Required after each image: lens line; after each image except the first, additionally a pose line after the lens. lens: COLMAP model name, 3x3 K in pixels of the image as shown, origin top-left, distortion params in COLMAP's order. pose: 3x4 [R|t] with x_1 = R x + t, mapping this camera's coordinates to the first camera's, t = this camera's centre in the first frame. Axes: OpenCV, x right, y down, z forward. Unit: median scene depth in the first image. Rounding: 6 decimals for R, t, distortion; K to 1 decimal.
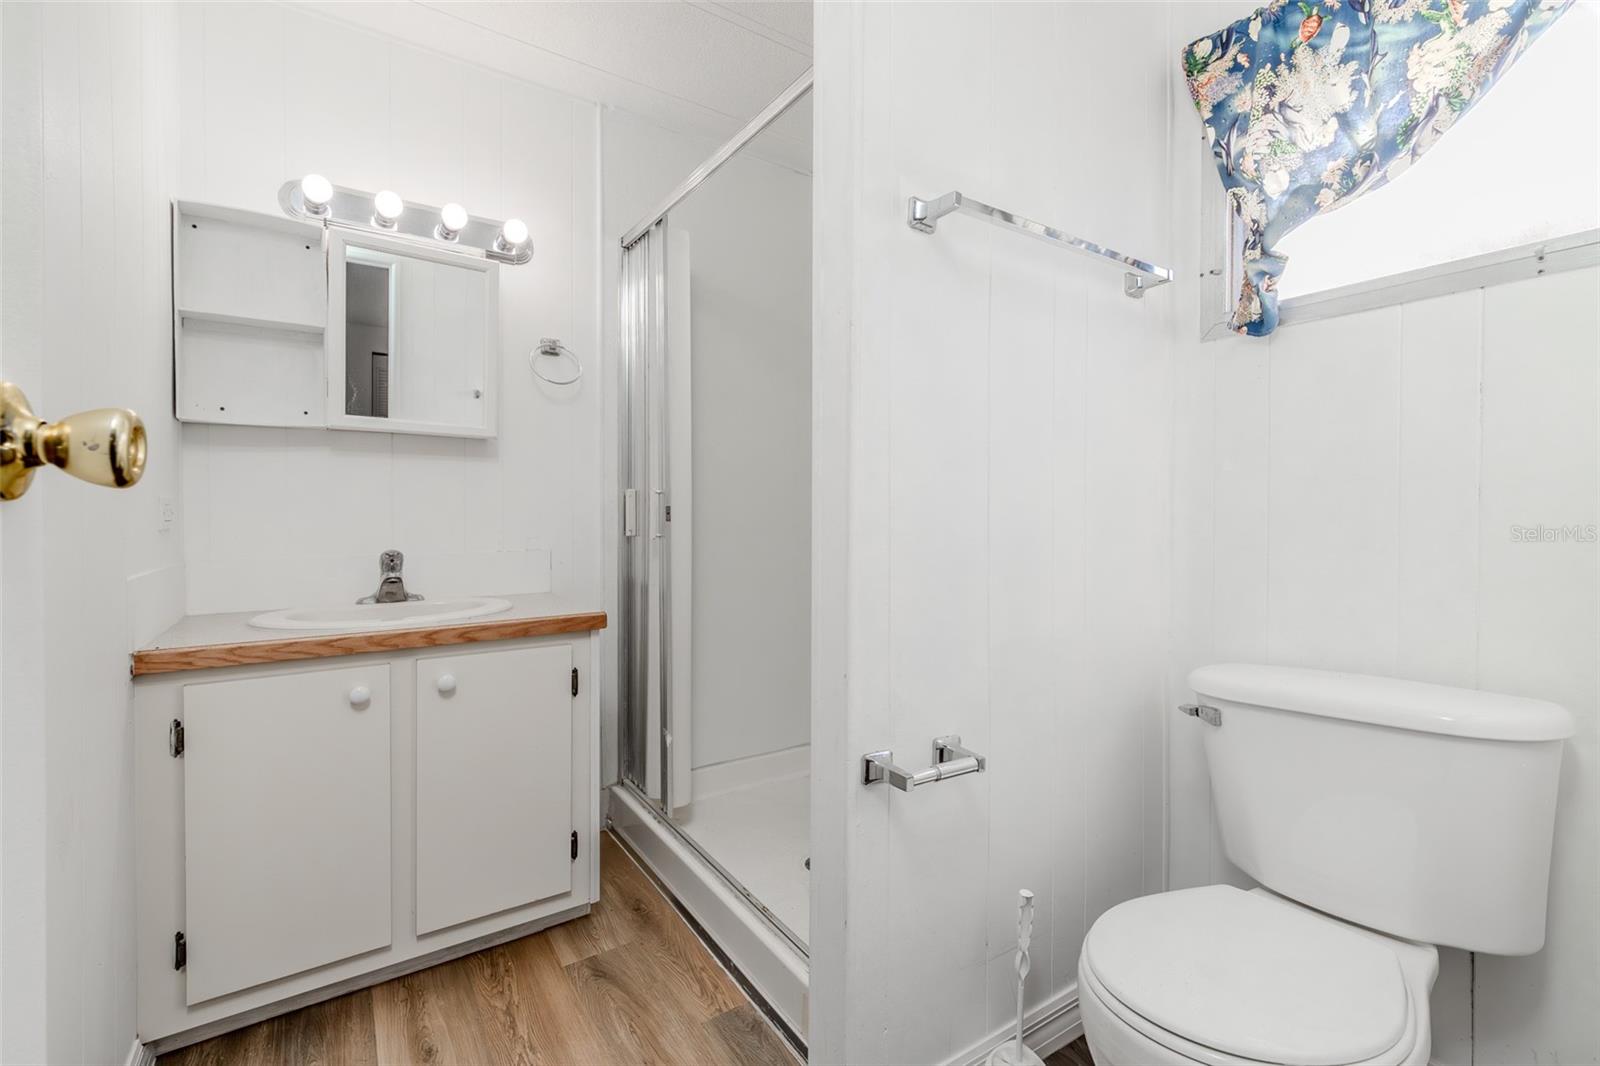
lens RADIAL K [[690.4, 0, 796.8], [0, 690.4, 526.1], [0, 0, 1]] dist [-0.003483, -0.000611]
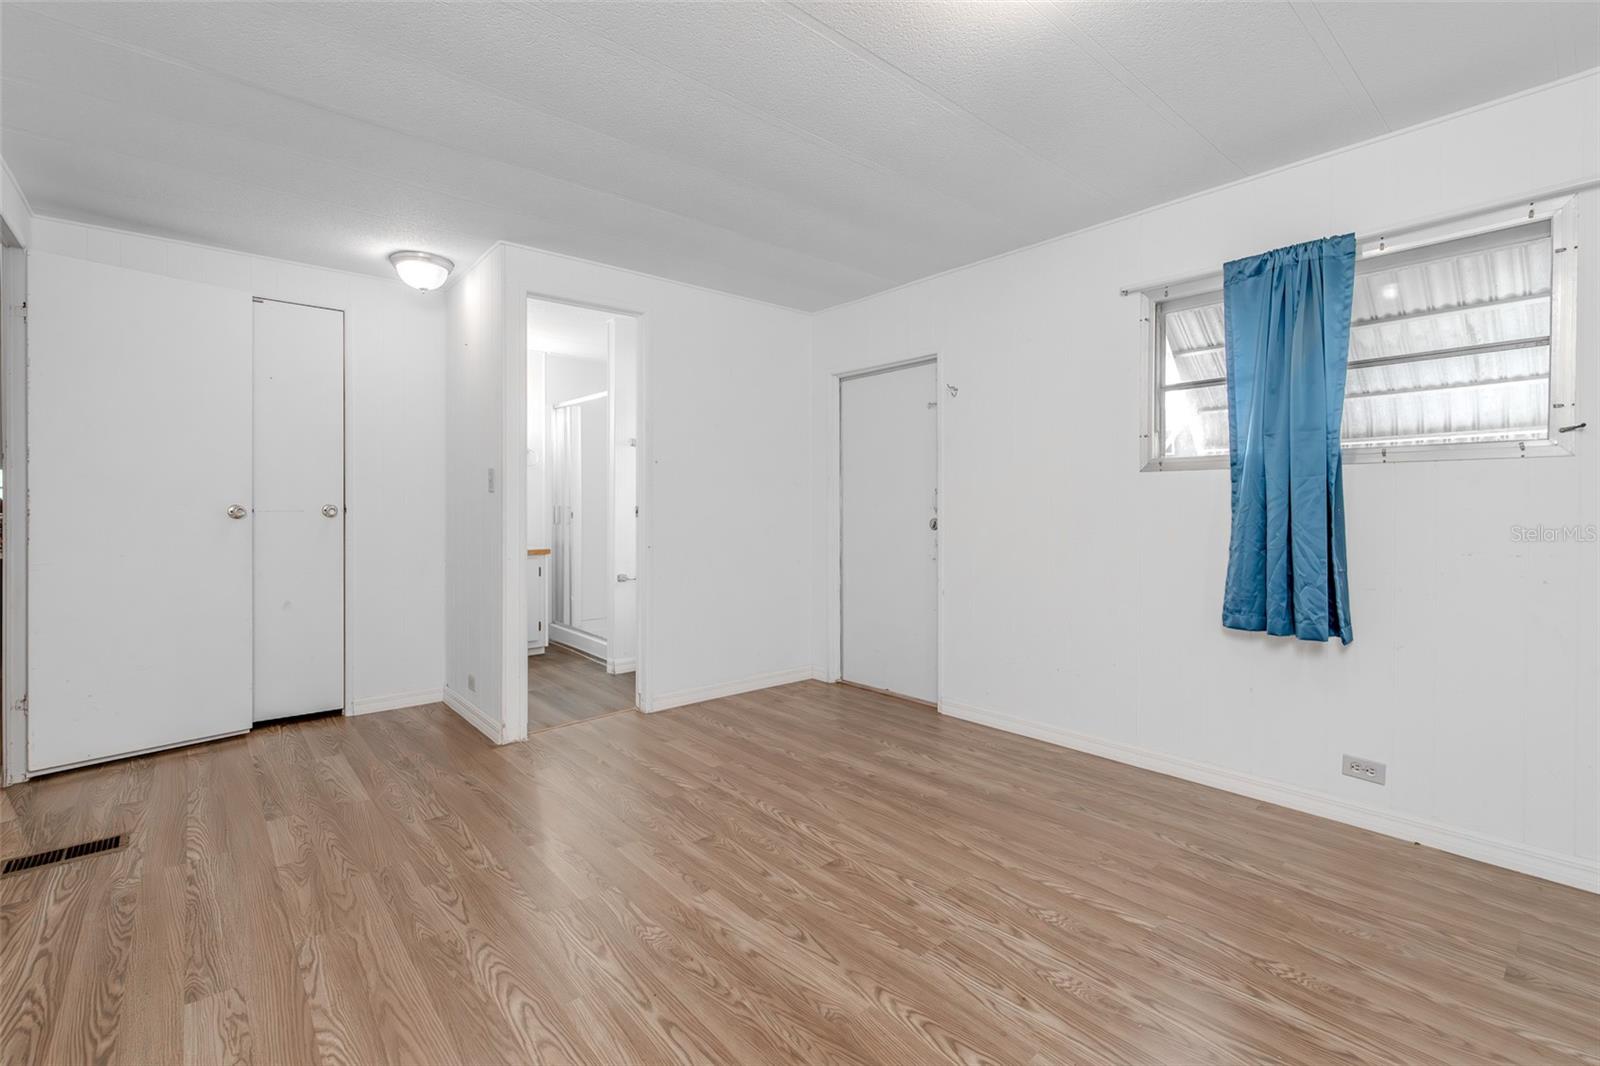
lens RADIAL K [[690.4, 0, 799.1], [0, 690.4, 517.1], [0, 0, 1]] dist [-0.003483, -0.000611]
pose [[0.992294, -0.004962, 0.123805, 0.351063], [0.003892, 0.999953, 0.008879, -0.026956], [-0.123843, -0.008328, 0.992267, -1.734344]]
